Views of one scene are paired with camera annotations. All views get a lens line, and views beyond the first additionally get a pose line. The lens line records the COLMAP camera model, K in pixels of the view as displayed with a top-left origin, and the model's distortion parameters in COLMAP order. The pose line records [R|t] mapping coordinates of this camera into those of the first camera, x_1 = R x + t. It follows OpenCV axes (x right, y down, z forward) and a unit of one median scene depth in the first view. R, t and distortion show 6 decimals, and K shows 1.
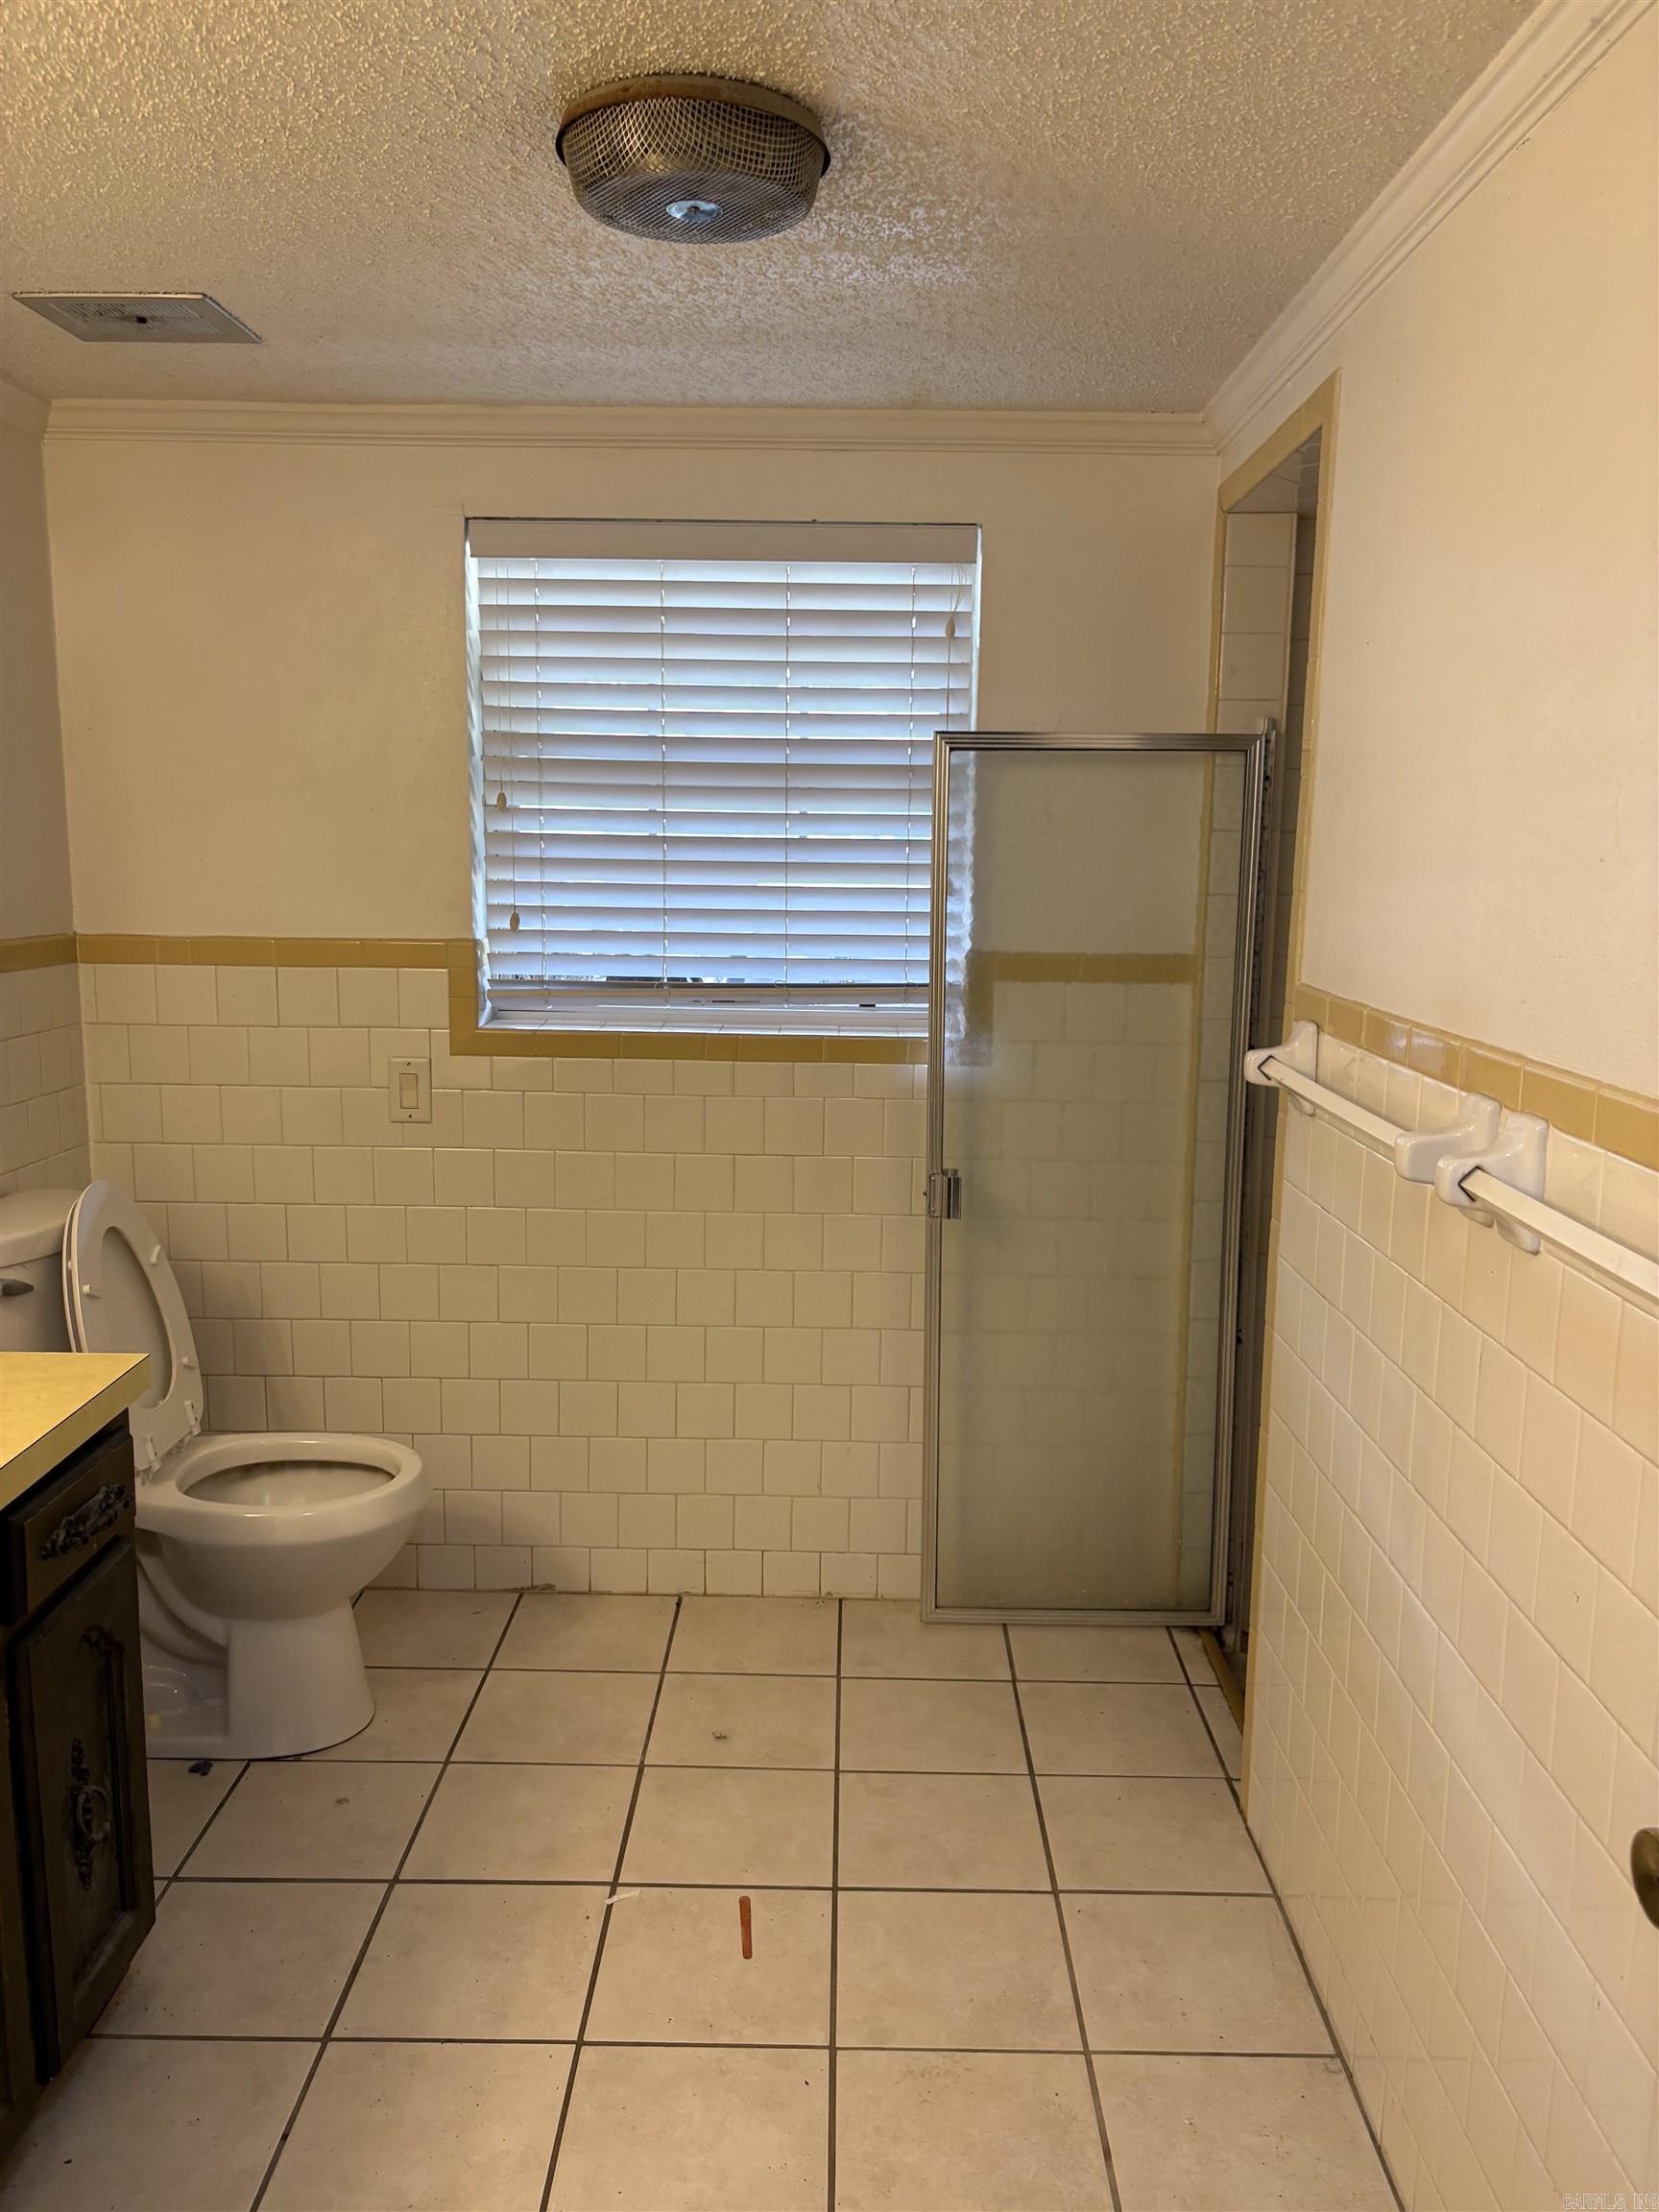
lens RADIAL K [[1690.2, 0, 833.7], [0, 1690.2, 1103.2], [0, 0, 1]] dist [0.009860, -0.001987]
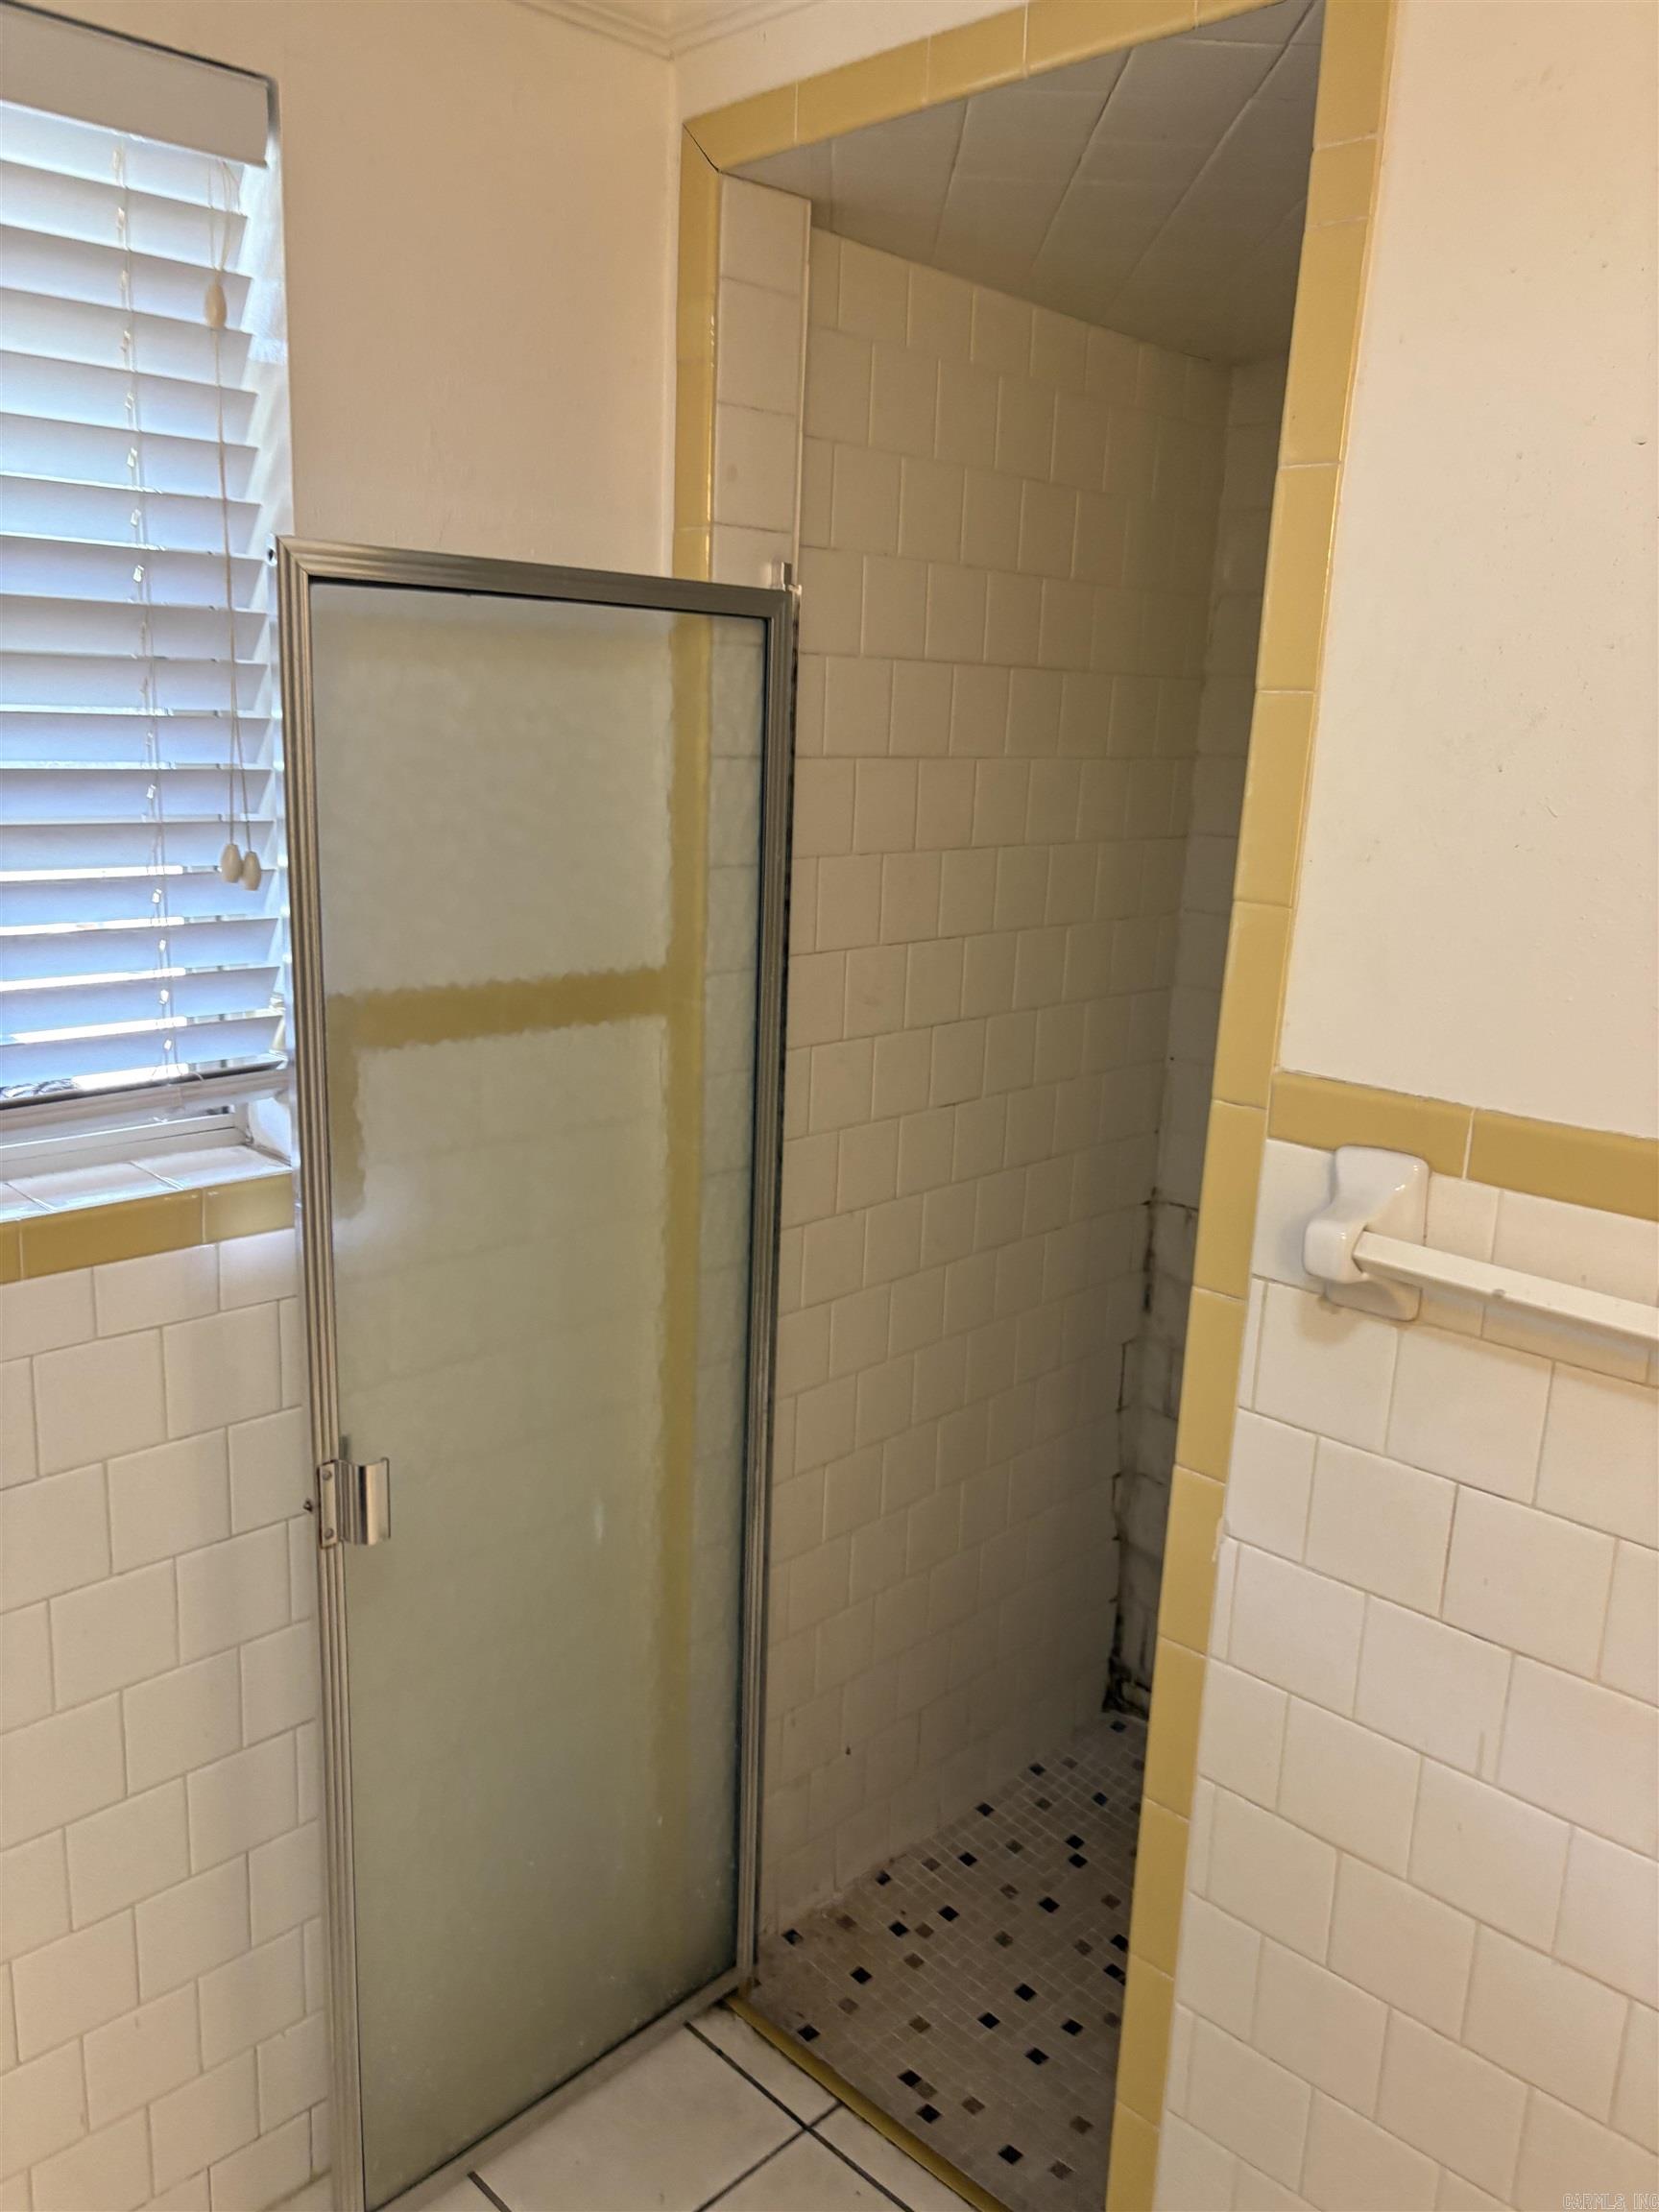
lens RADIAL K [[1690.2, 0, 823.3], [0, 1690.2, 1110.2], [0, 0, 1]] dist [0.009860, -0.001987]
pose [[0.698777, -0.152466, 0.698902, -0.168148], [0.087025, 0.987884, 0.128499, -0.111283], [-0.710026, -0.028970, 0.703579, 0.555960]]
